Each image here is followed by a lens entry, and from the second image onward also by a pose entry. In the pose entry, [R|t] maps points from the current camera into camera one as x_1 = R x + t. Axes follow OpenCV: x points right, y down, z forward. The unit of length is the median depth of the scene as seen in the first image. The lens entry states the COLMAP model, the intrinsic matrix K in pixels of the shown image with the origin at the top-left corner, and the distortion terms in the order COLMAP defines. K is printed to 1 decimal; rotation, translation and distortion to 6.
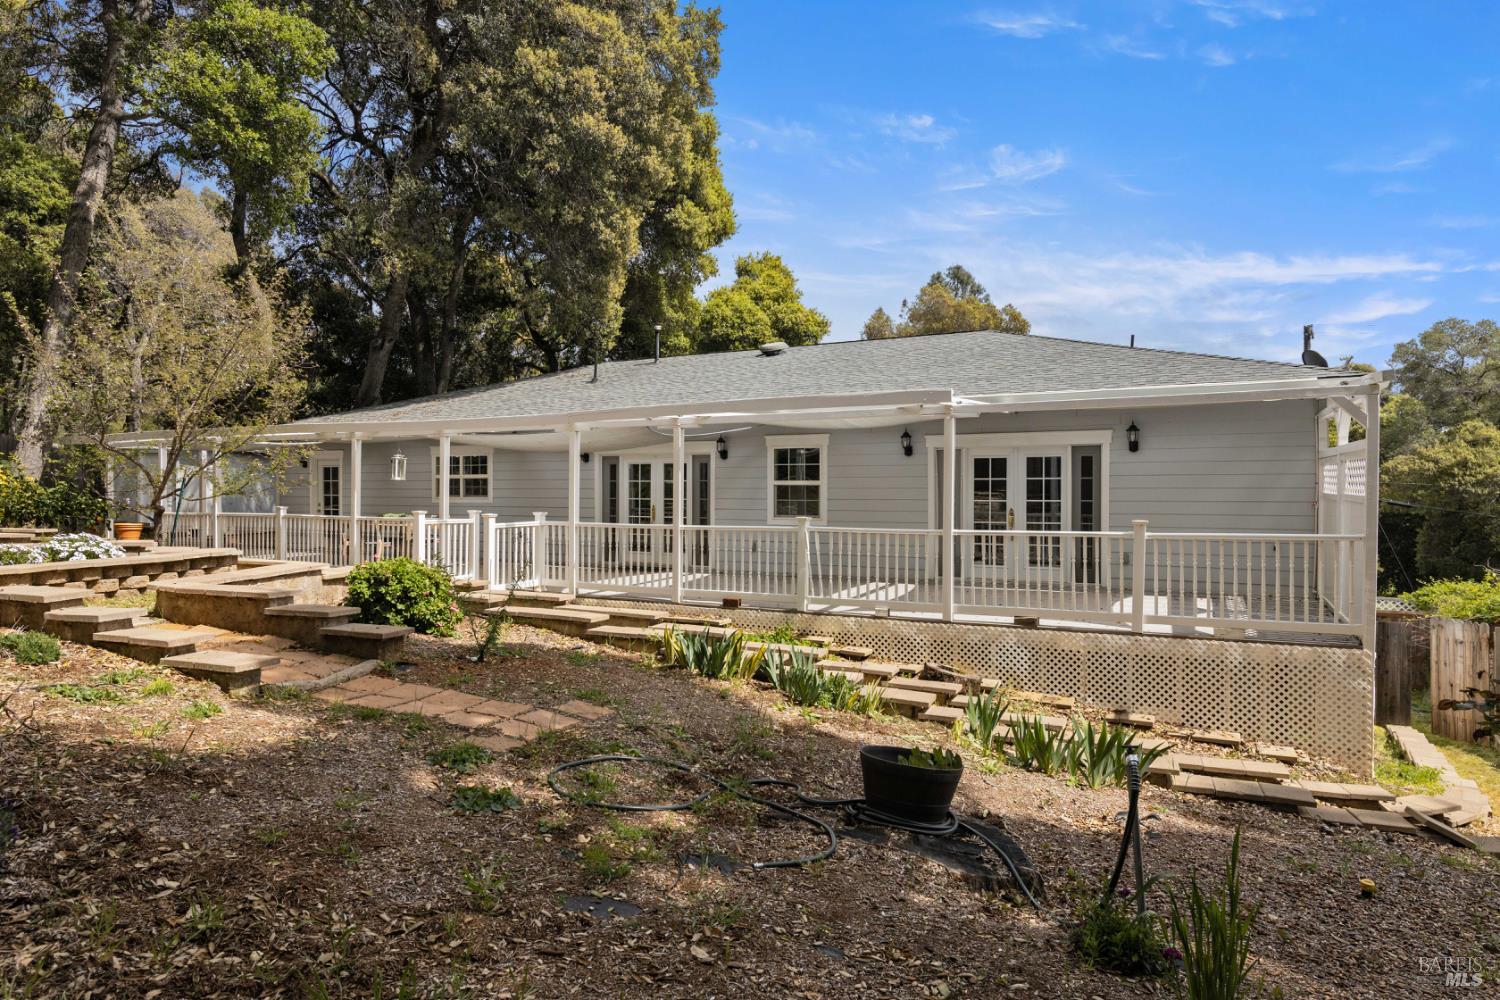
lens RADIAL K [[910.5, 0, 750.1], [0, 910.5, 494.6], [0, 0, 1]] dist [0.002567, -0.000024]
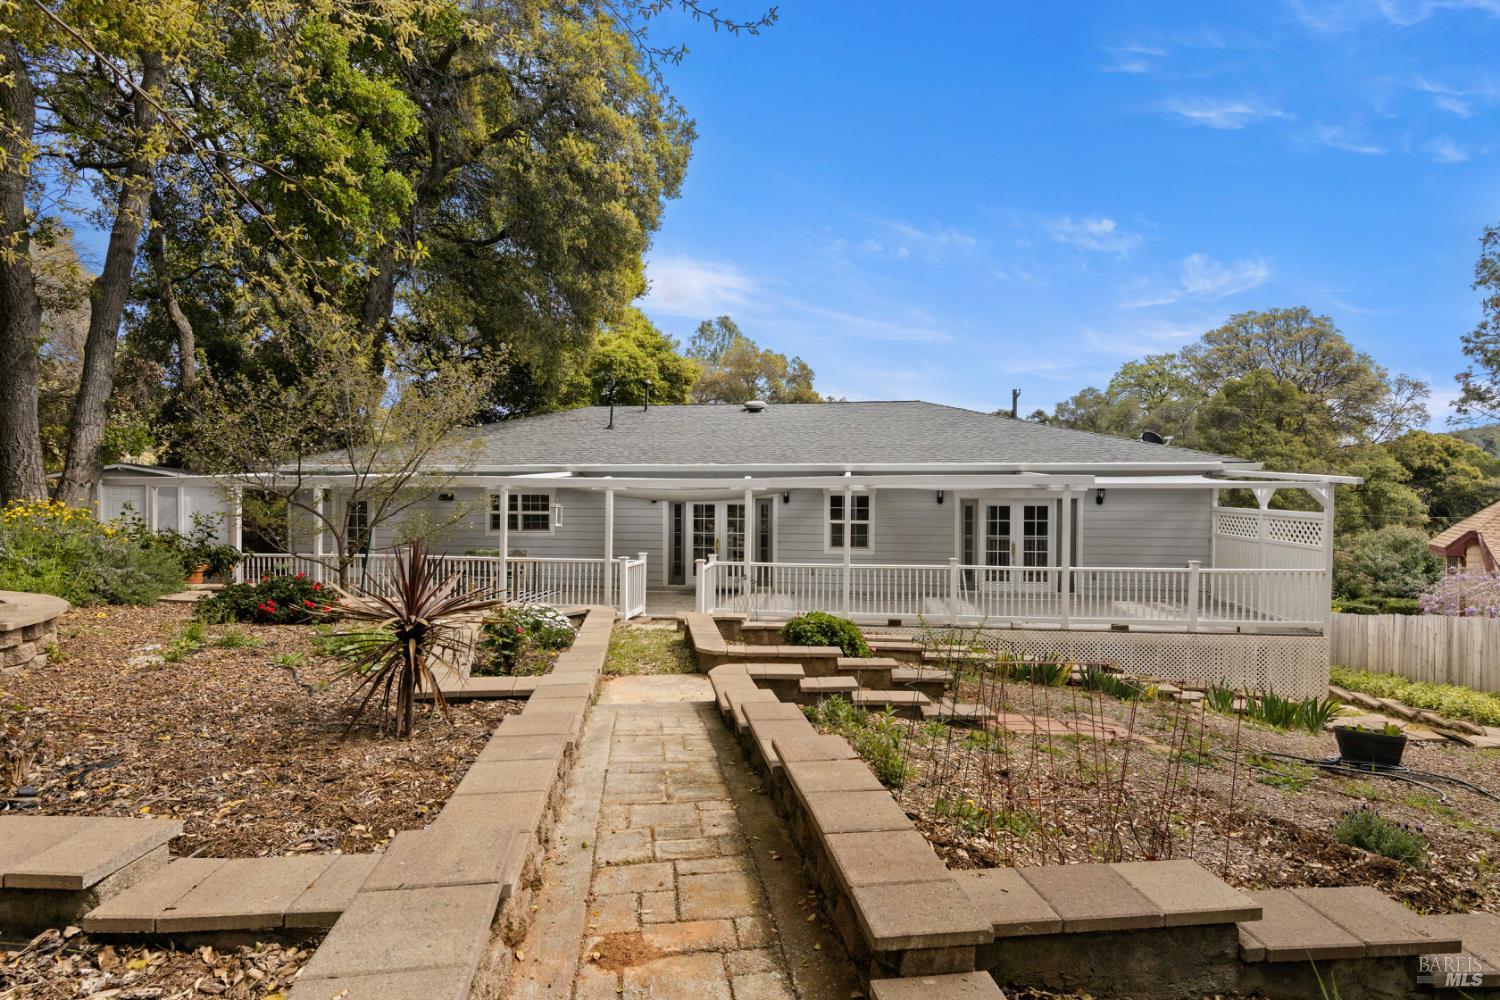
lens RADIAL K [[774.2, 0, 749.7], [0, 774.2, 498.9], [0, 0, 1]] dist [0.003691, 0.000437]
pose [[0.941752, -0.001761, 0.336303, -0.370401], [-0.000706, 0.999974, 0.007213, -0.043866], [-0.336306, -0.007030, 0.941726, -0.003141]]
